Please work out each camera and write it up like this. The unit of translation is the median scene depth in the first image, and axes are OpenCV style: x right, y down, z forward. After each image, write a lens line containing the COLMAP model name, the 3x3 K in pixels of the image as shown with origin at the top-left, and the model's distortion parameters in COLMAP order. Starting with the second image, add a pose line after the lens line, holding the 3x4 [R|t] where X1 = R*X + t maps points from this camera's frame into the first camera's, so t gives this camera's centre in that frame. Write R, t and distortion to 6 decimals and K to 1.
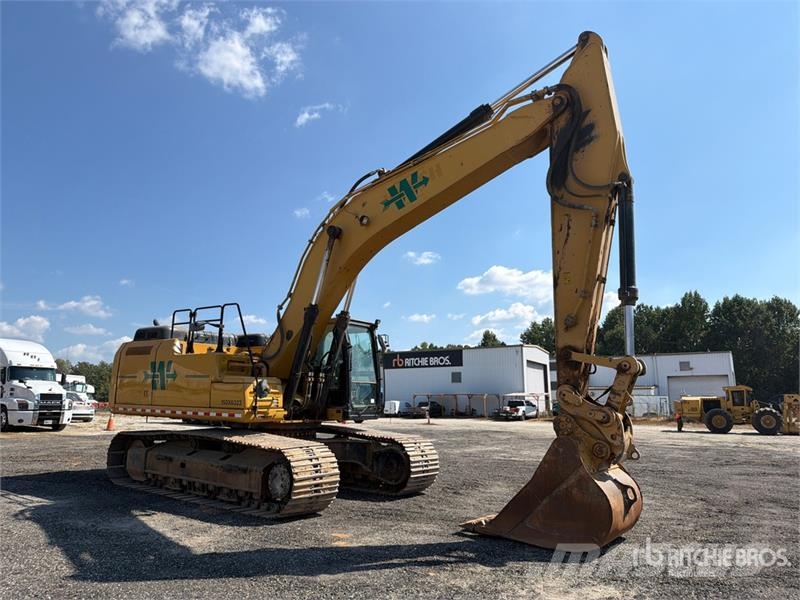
lens RADIAL K [[561.0, 0, 394.0], [0, 561.0, 301.4], [0, 0, 1]] dist [0.119282, -0.173791]
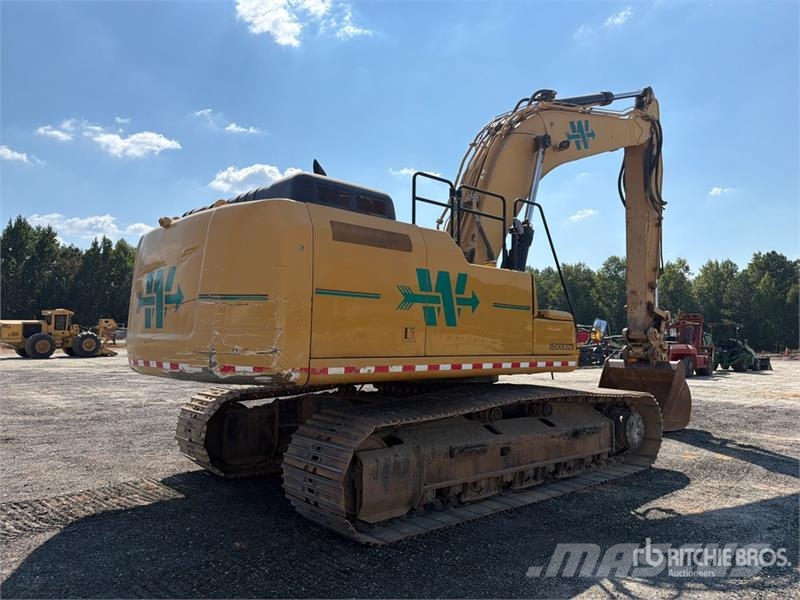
lens RADIAL K [[562.0, 0, 400.0], [0, 562.0, 300.0], [0, 0, 1]] dist [0.165836, -0.343560]
pose [[0.202218, 0.043530, 0.978373, -0.924384], [-0.174599, 0.984609, -0.007720, 0.143012], [-0.963651, -0.169262, 0.206706, 0.942161]]
